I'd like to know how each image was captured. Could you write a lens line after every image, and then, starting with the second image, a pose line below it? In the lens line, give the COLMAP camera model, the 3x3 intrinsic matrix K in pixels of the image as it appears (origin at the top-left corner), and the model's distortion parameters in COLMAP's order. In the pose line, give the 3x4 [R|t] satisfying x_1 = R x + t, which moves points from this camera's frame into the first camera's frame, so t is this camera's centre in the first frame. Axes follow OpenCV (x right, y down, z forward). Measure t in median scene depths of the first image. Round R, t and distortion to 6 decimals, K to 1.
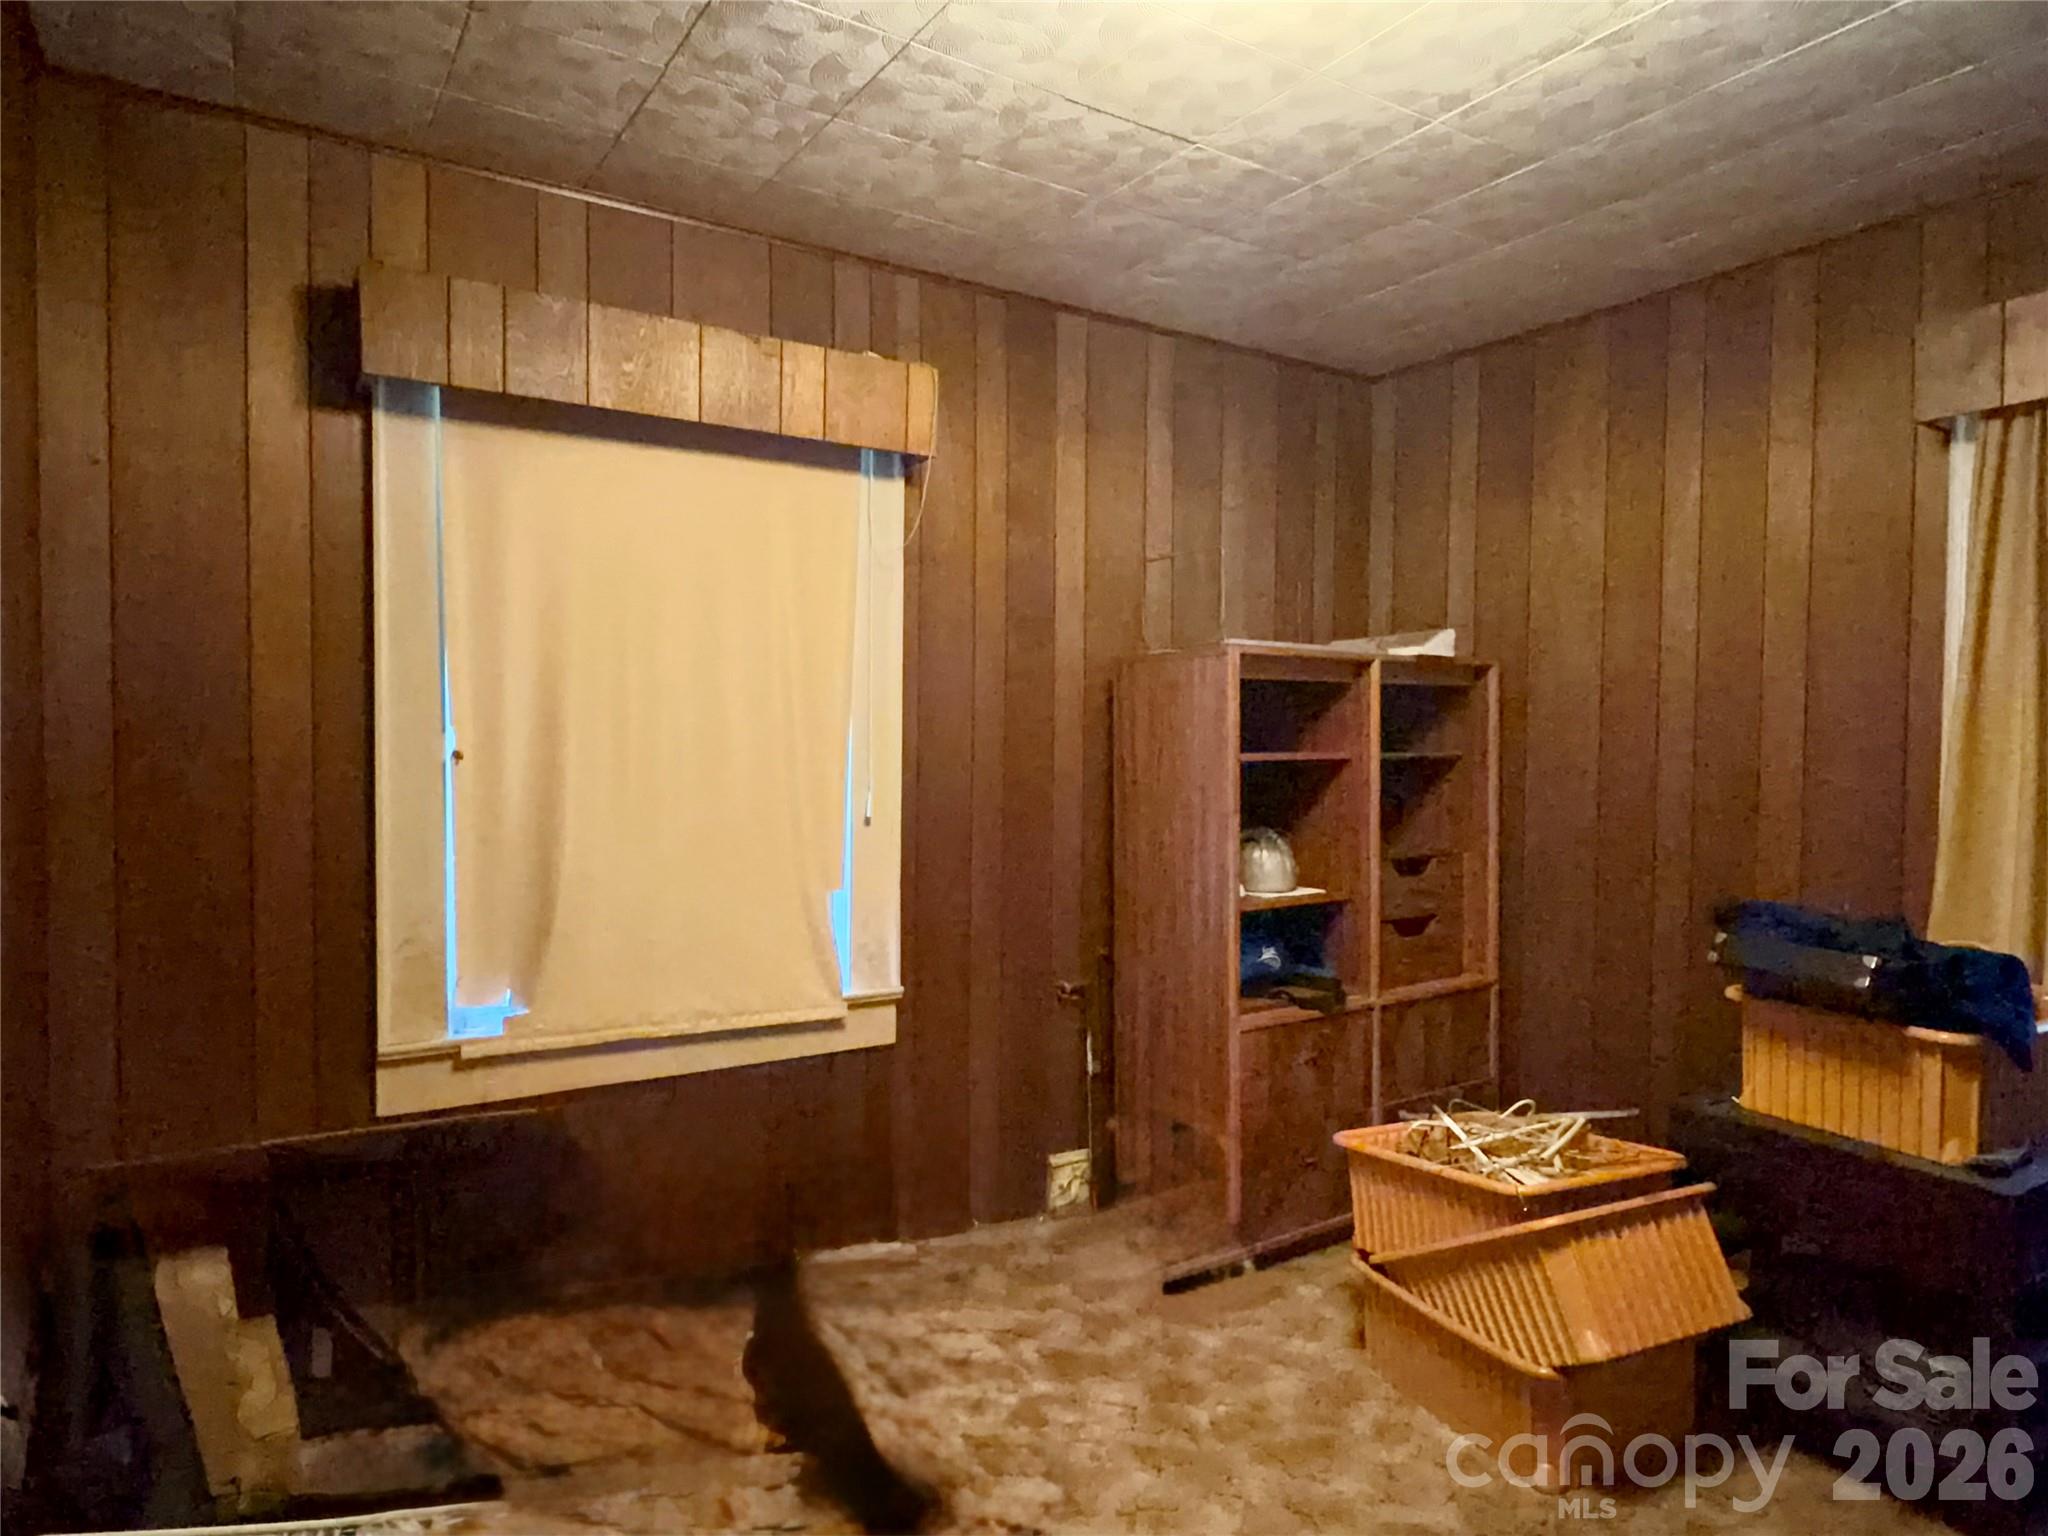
lens RADIAL K [[1282.4, 0, 1072.7], [0, 1282.4, 771.3], [0, 0, 1]] dist [-0.003593, -0.001061]
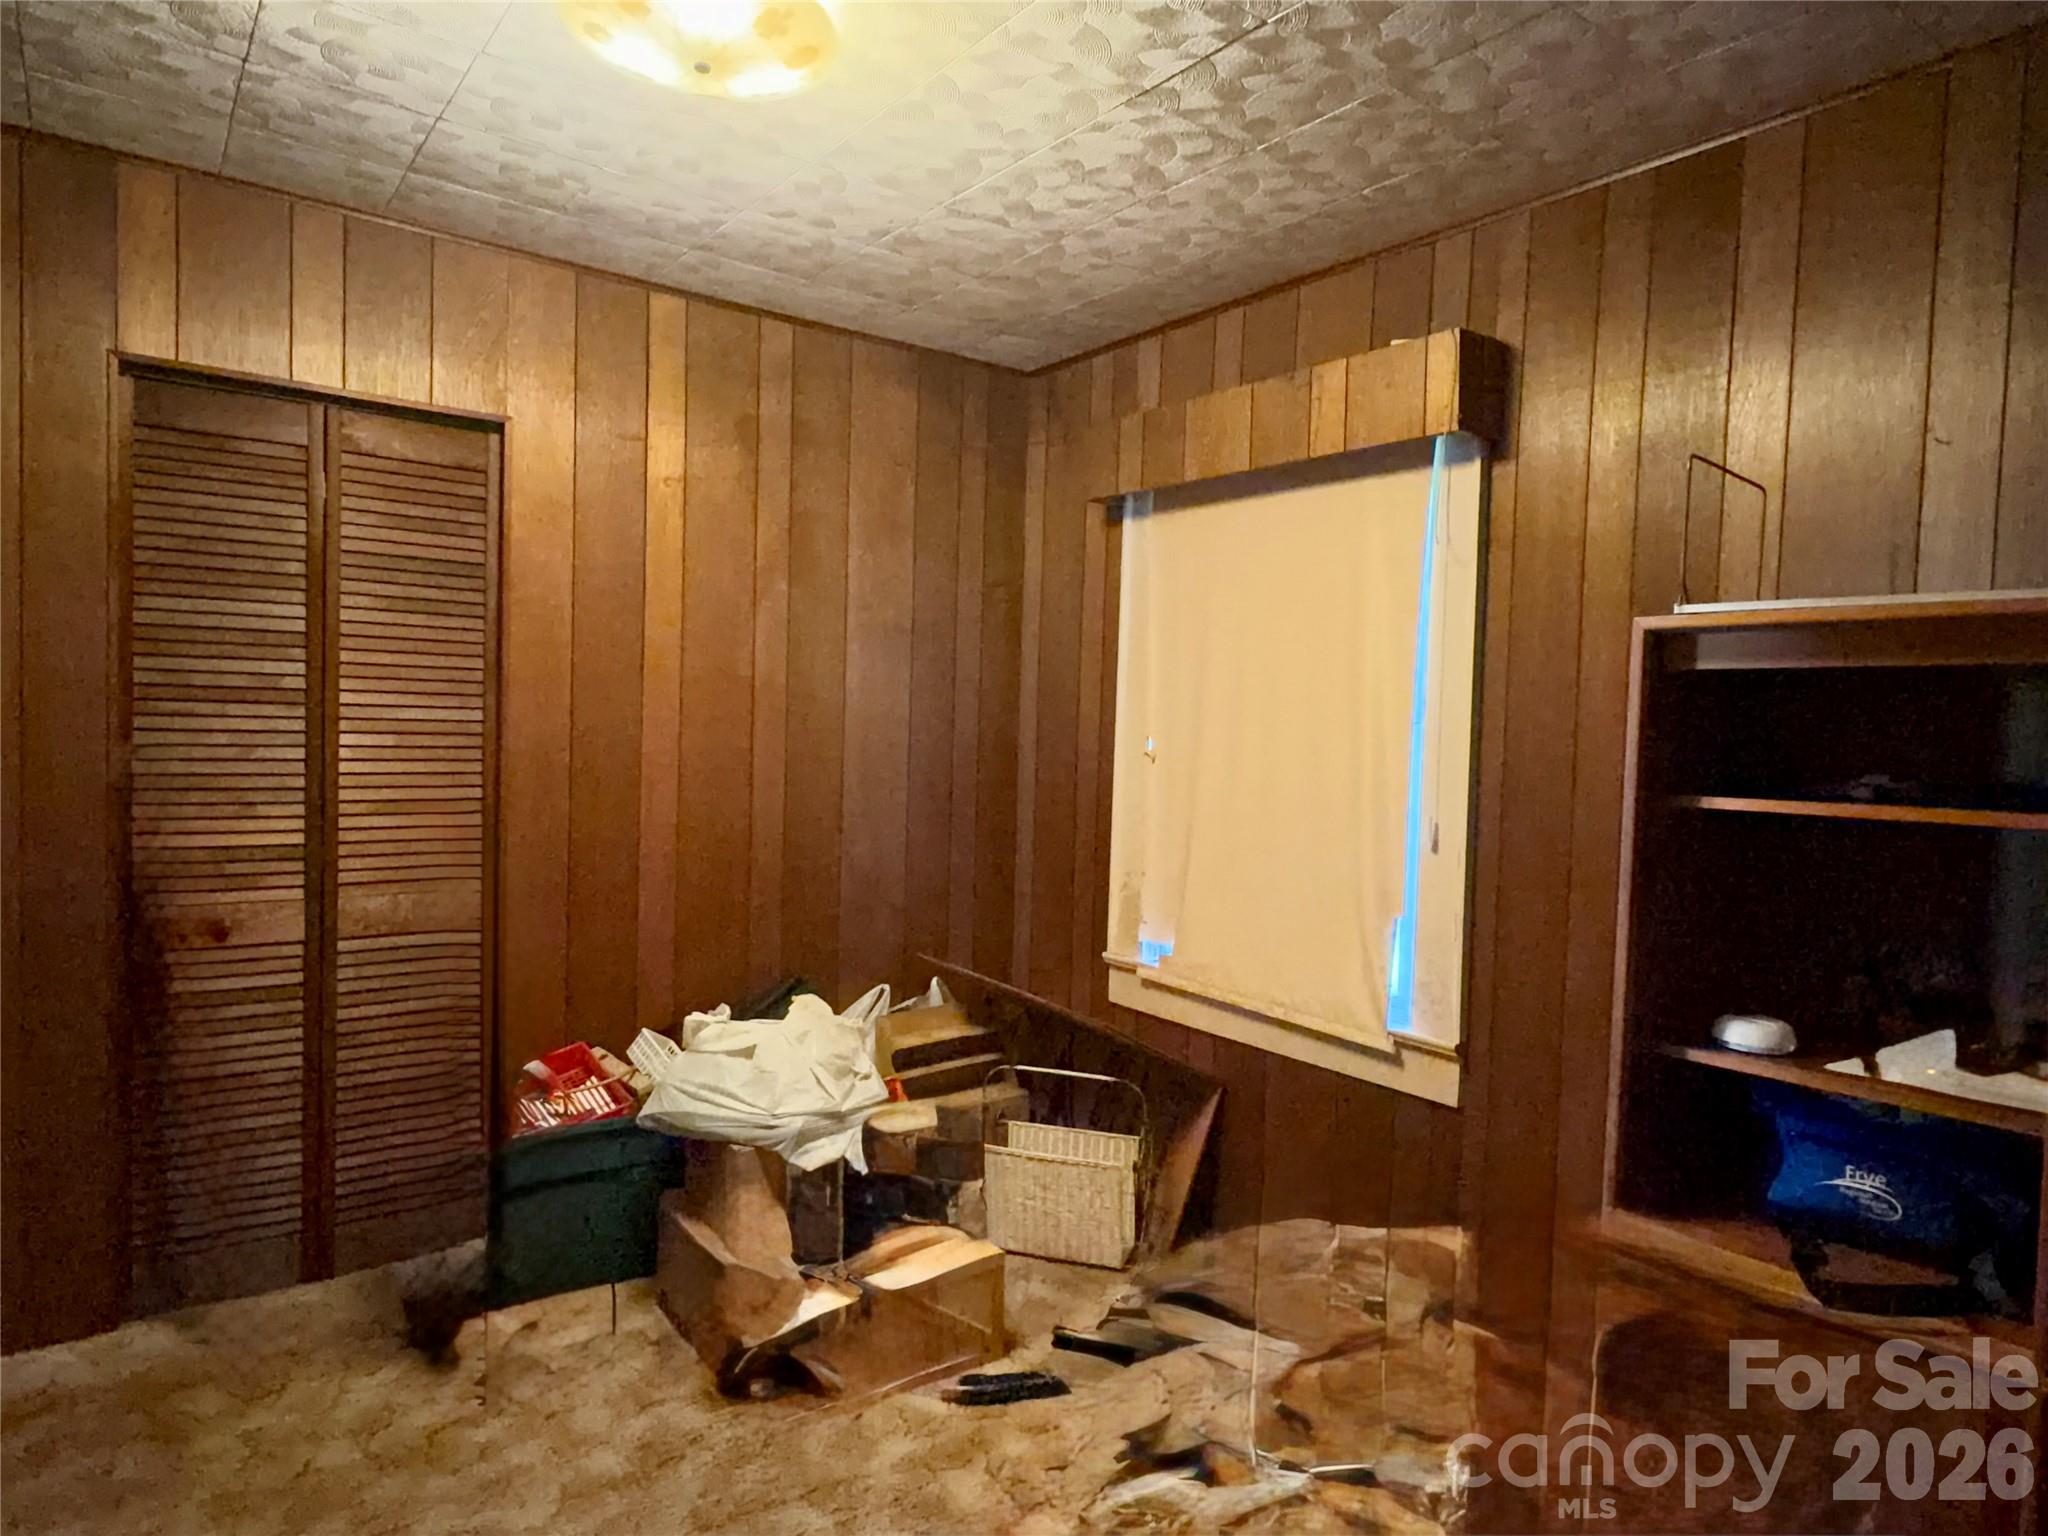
lens RADIAL K [[1282.4, 0, 1072.7], [0, 1282.4, 771.3], [0, 0, 1]] dist [-0.003593, -0.001061]
pose [[0.040860, 0.029508, -0.998729, 0.744345], [-0.063821, 0.997600, 0.026863, -0.023448], [0.997125, 0.062642, 0.042645, 0.718030]]
